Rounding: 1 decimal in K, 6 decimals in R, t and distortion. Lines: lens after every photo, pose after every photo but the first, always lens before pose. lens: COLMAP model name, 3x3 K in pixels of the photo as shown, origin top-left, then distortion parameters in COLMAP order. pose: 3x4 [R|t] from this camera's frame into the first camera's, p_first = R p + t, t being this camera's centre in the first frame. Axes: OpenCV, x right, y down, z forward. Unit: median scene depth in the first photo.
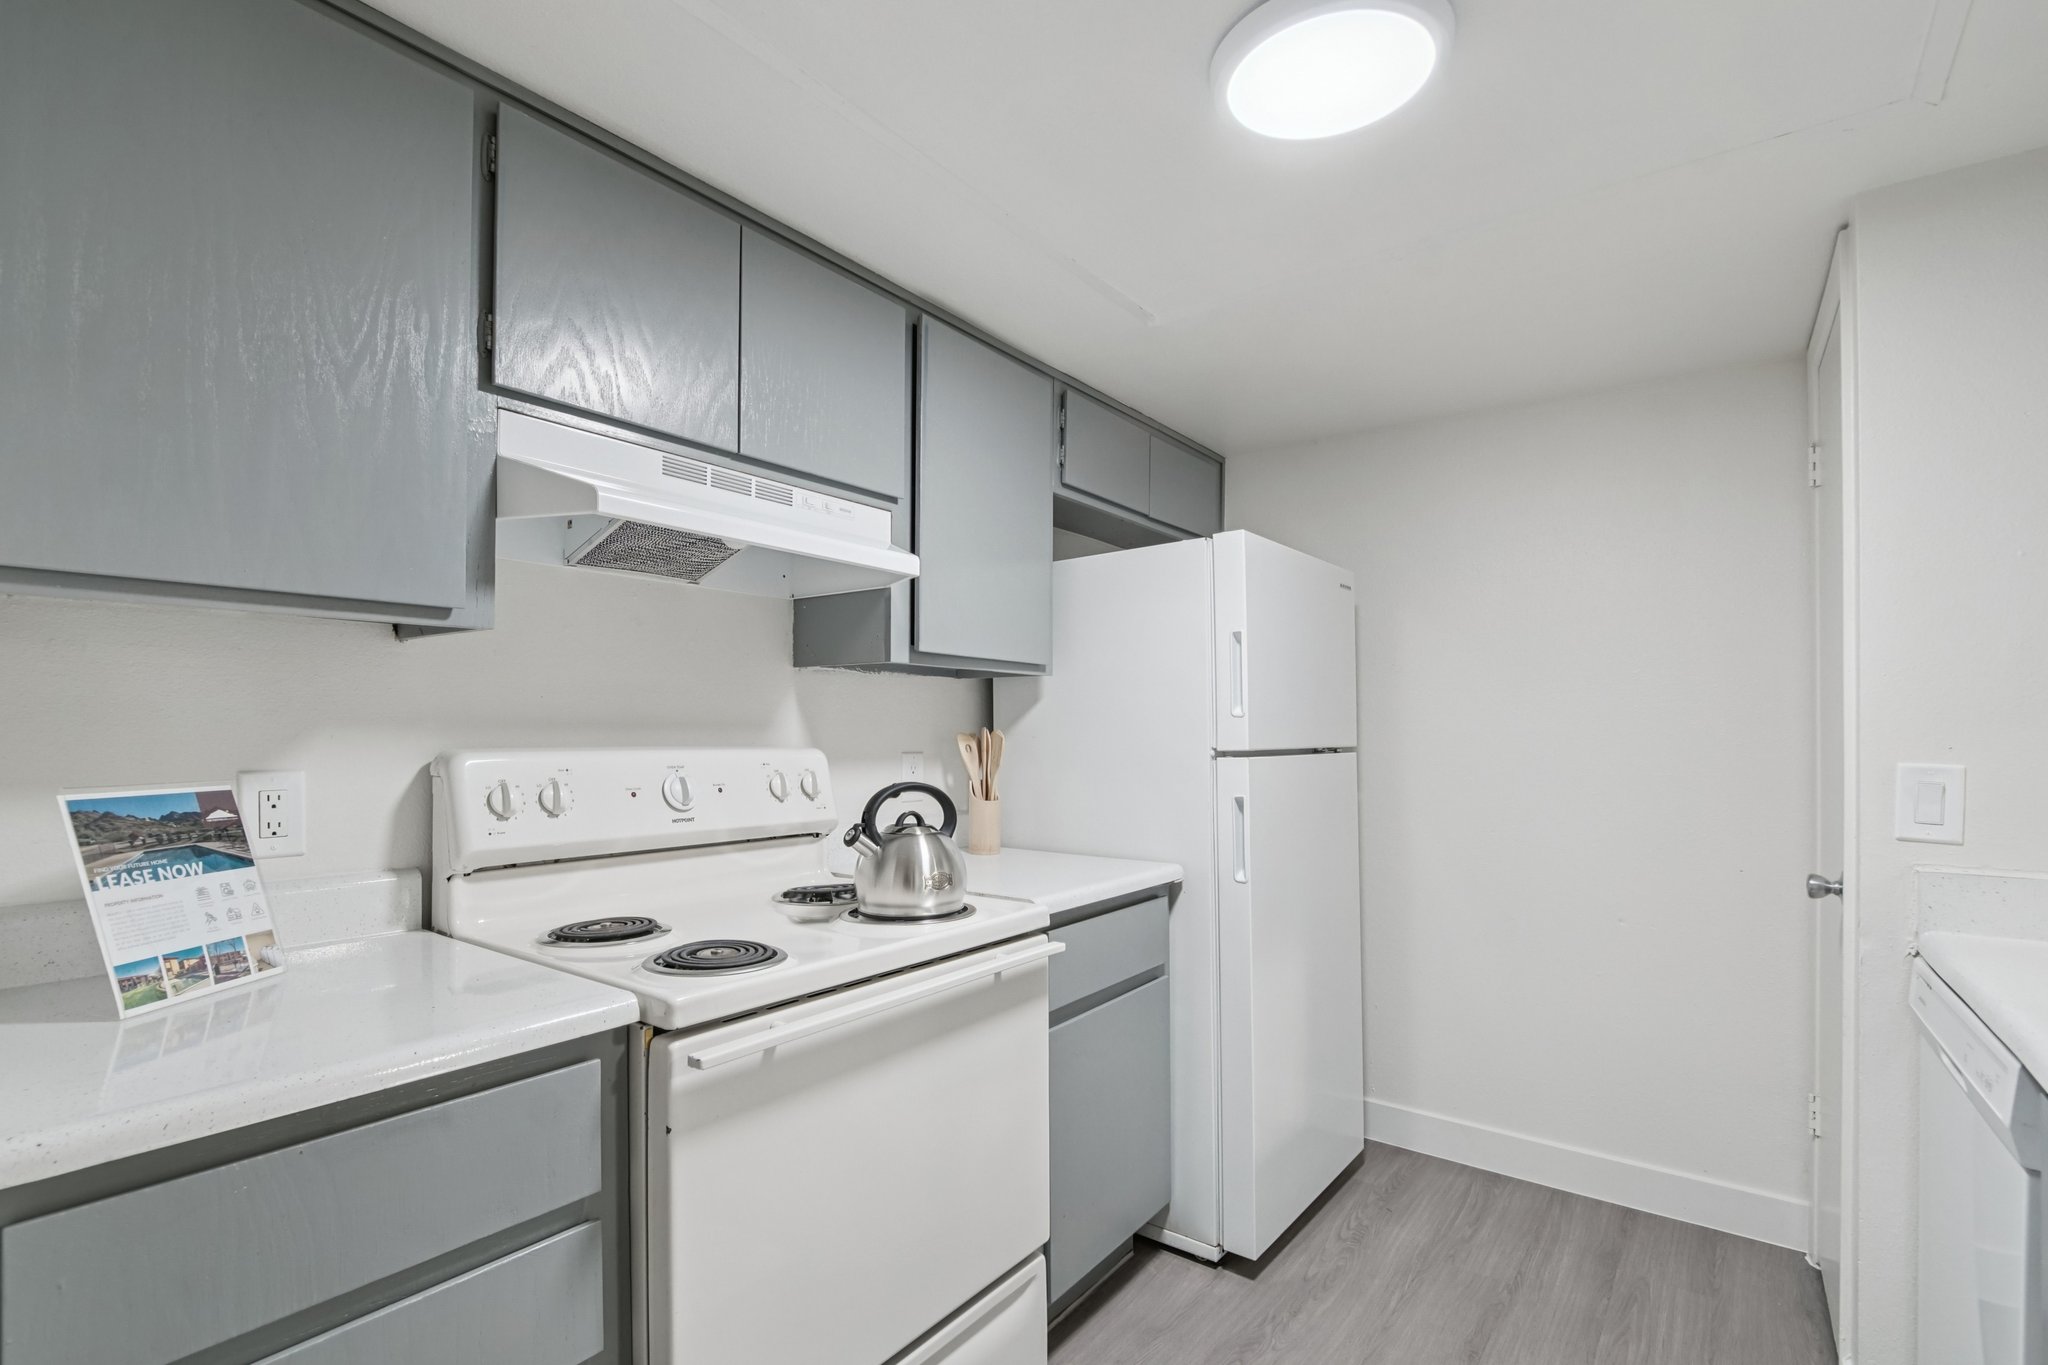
lens RADIAL K [[949.0, 0, 998.4], [0, 949.0, 696.4], [0, 0, 1]] dist [-0.010161, 0.000580]
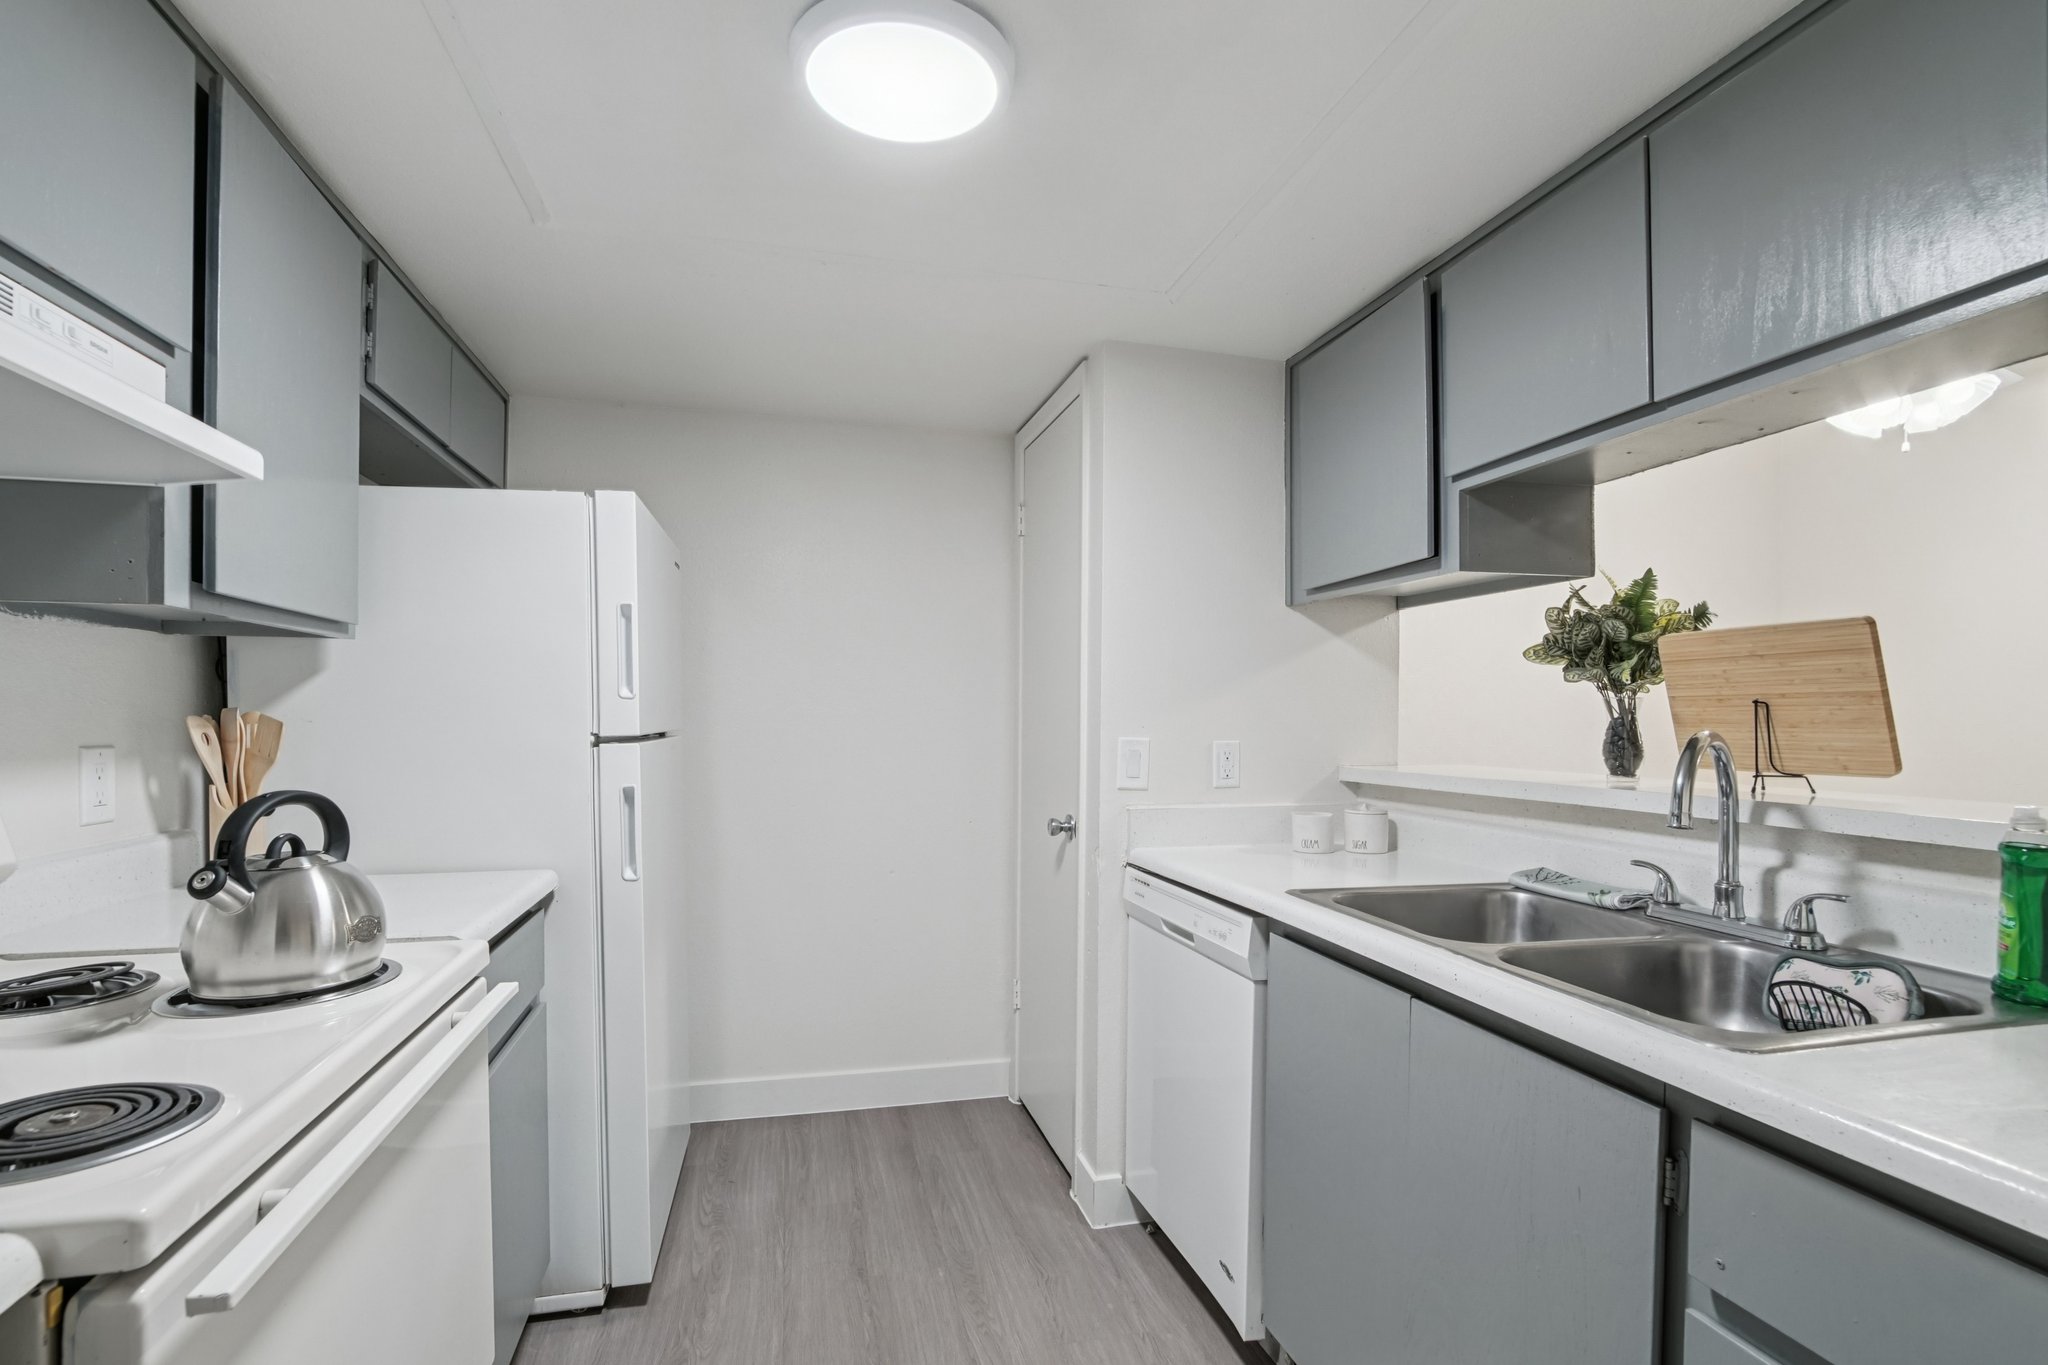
lens RADIAL K [[949.0, 0, 1060.3], [0, 949.0, 698.0], [0, 0, 1]] dist [-0.010161, 0.000580]
pose [[0.614422, 0.015615, 0.788823, -0.216835], [-0.033583, 0.999416, 0.006375, 0.001554], [-0.788263, -0.030408, 0.614587, 0.124335]]
